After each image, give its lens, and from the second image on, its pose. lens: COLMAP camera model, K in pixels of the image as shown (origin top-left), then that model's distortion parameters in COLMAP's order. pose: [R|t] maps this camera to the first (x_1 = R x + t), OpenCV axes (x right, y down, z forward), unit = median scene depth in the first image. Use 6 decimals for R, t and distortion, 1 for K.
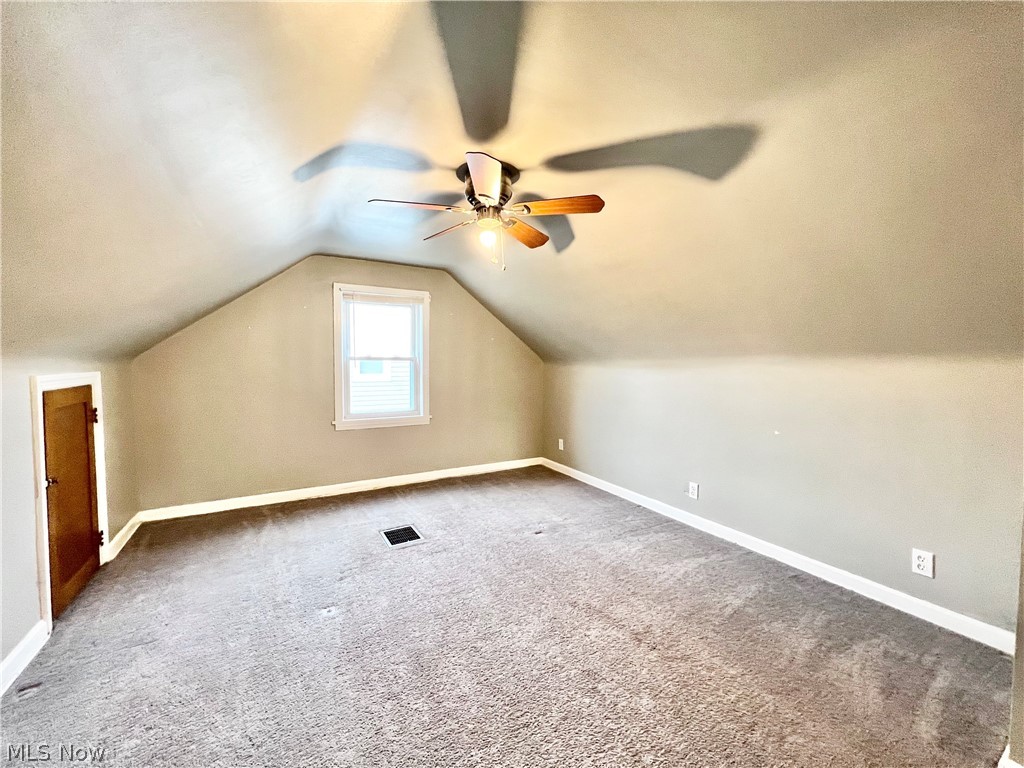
lens RADIAL K [[410.7, 0, 512.1], [0, 410.7, 381.7], [0, 0, 1]] dist [0.000659, 0.000062]
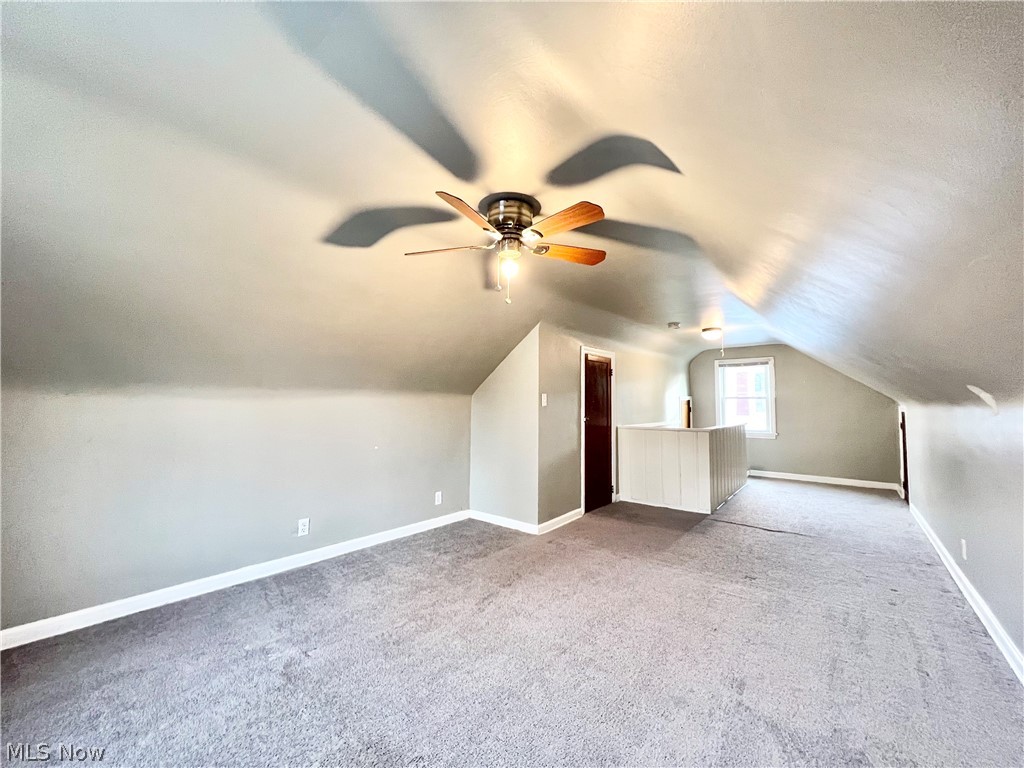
lens RADIAL K [[410.7, 0, 512.1], [0, 410.7, 381.7], [0, 0, 1]] dist [0.000659, 0.000062]
pose [[-0.357293, 0.044760, 0.932919, -0.761433], [0.029578, 0.998892, -0.036597, -0.028428], [-0.933524, 0.014518, -0.358221, 1.049930]]
